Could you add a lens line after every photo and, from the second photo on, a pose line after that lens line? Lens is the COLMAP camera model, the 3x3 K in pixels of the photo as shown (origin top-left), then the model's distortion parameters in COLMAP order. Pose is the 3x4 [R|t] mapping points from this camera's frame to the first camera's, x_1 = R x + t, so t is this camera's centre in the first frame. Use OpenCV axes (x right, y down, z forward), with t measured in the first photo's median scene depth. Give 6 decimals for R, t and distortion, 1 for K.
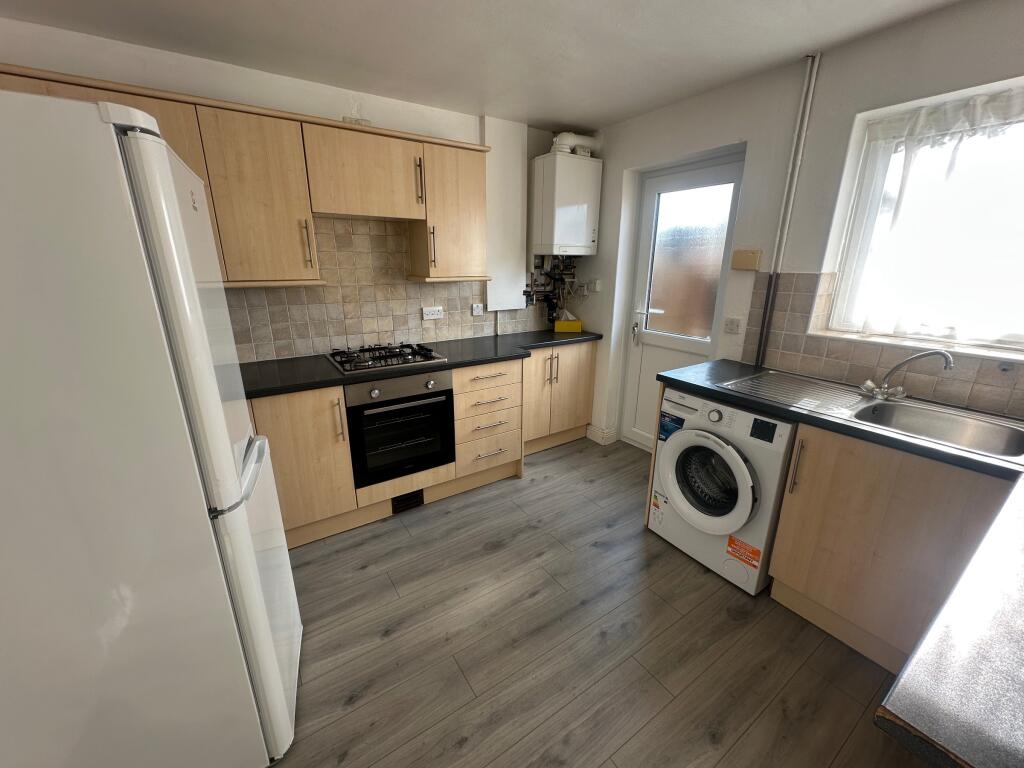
lens RADIAL K [[413.2, 0, 512.0], [0, 413.2, 384.4], [0, 0, 1]] dist [0.000808, 0.000095]
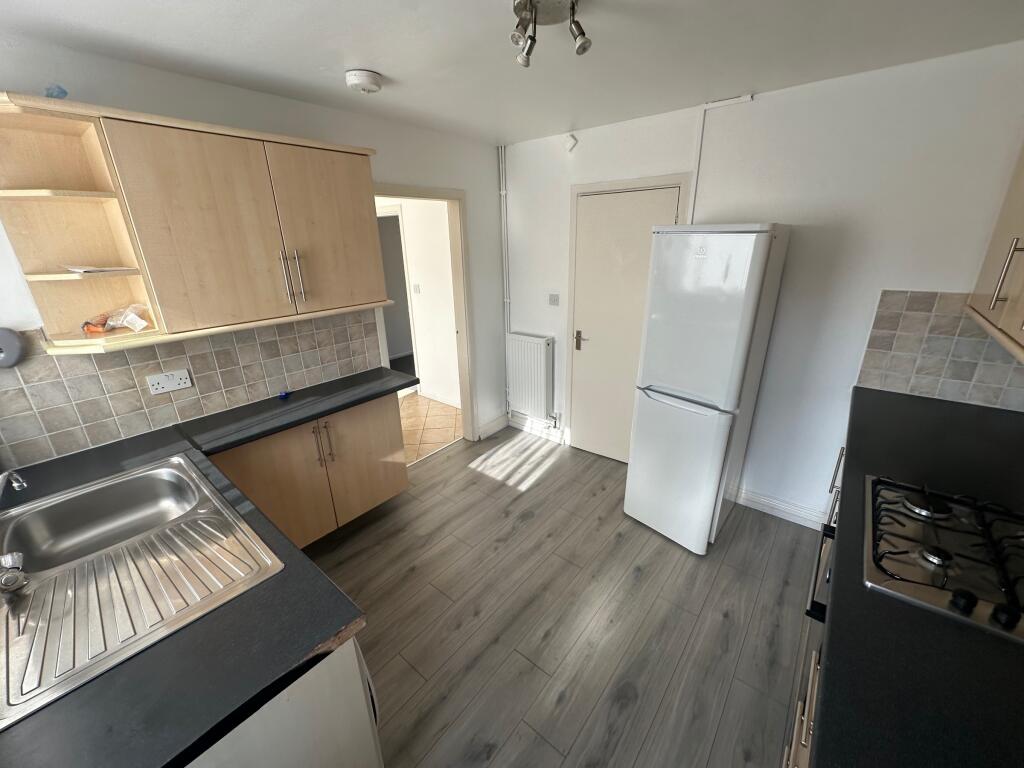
lens RADIAL K [[413.2, 0, 511.1], [0, 413.2, 384.3], [0, 0, 1]] dist [0.000808, 0.000095]
pose [[-0.956669, 0.115196, -0.267420, 0.358517], [-0.066085, 0.808547, 0.584710, -0.598716], [0.283578, 0.577046, -0.765899, 1.518170]]
